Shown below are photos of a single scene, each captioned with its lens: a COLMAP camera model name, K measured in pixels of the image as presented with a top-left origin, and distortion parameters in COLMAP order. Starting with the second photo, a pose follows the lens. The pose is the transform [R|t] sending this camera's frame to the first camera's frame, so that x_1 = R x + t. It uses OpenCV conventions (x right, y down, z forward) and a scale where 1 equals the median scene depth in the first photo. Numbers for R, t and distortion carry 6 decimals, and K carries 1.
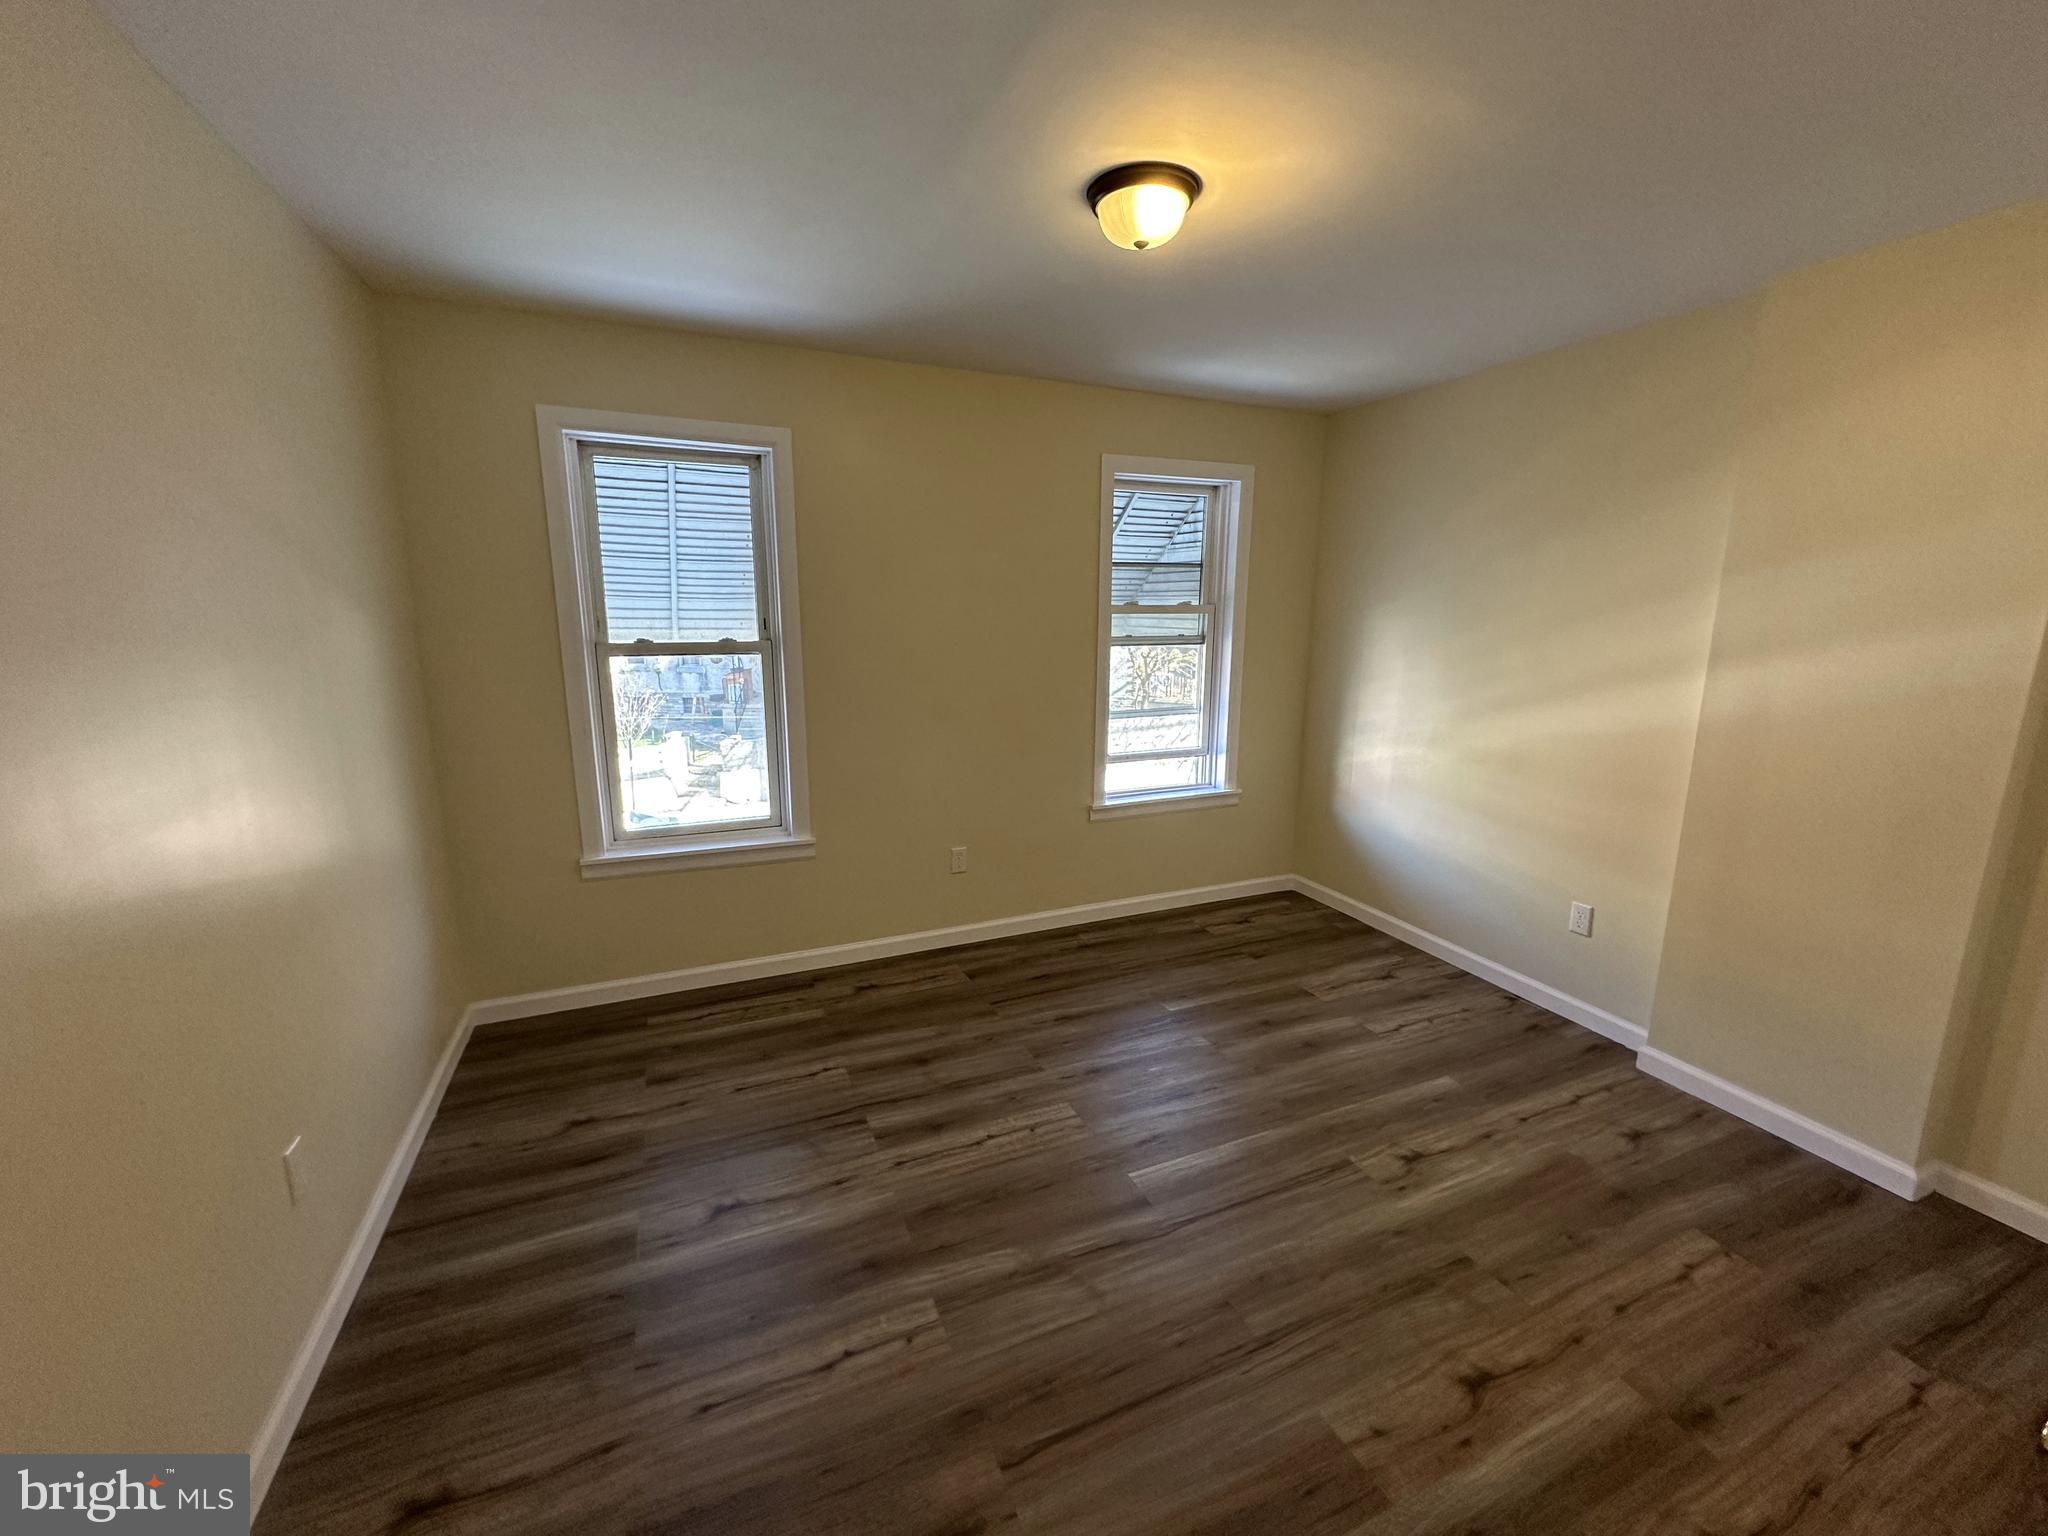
lens RADIAL K [[821.1, 0, 1016.9], [0, 821.1, 769.3], [0, 0, 1]] dist [-0.003331, 0.000734]
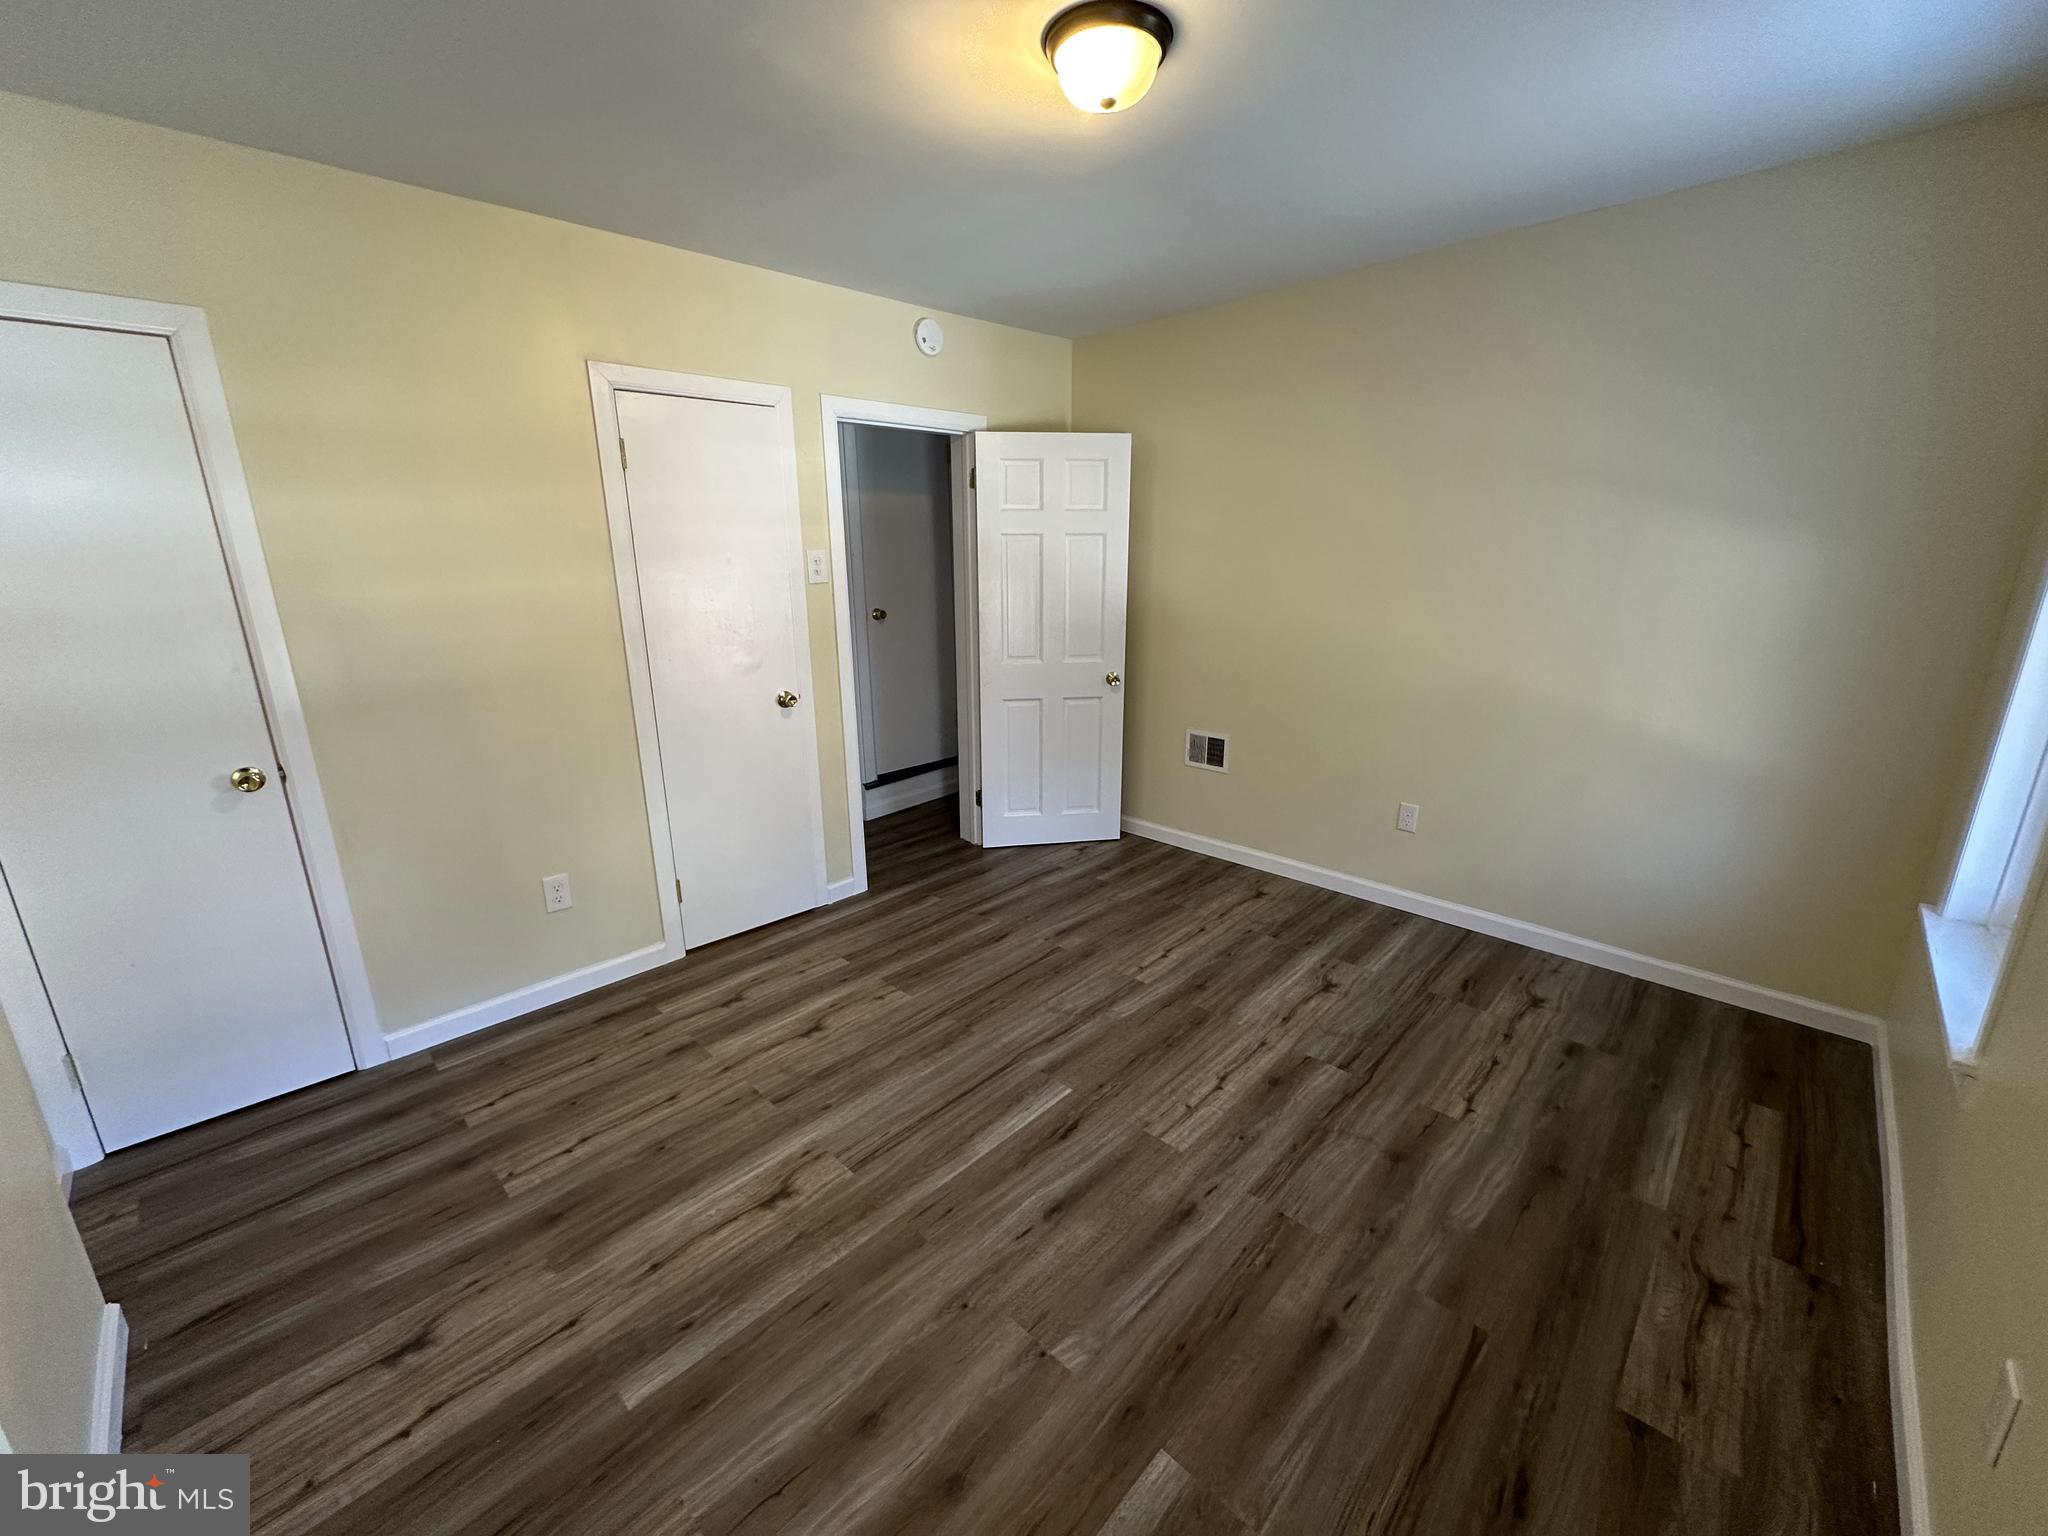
lens RADIAL K [[821.1, 0, 1019.7], [0, 821.1, 772.1], [0, 0, 1]] dist [-0.003331, 0.000734]
pose [[-0.921966, 0.110730, -0.371103, 0.502350], [-0.070077, 0.894733, 0.441069, -0.294198], [0.380878, 0.432656, -0.817154, 1.546399]]
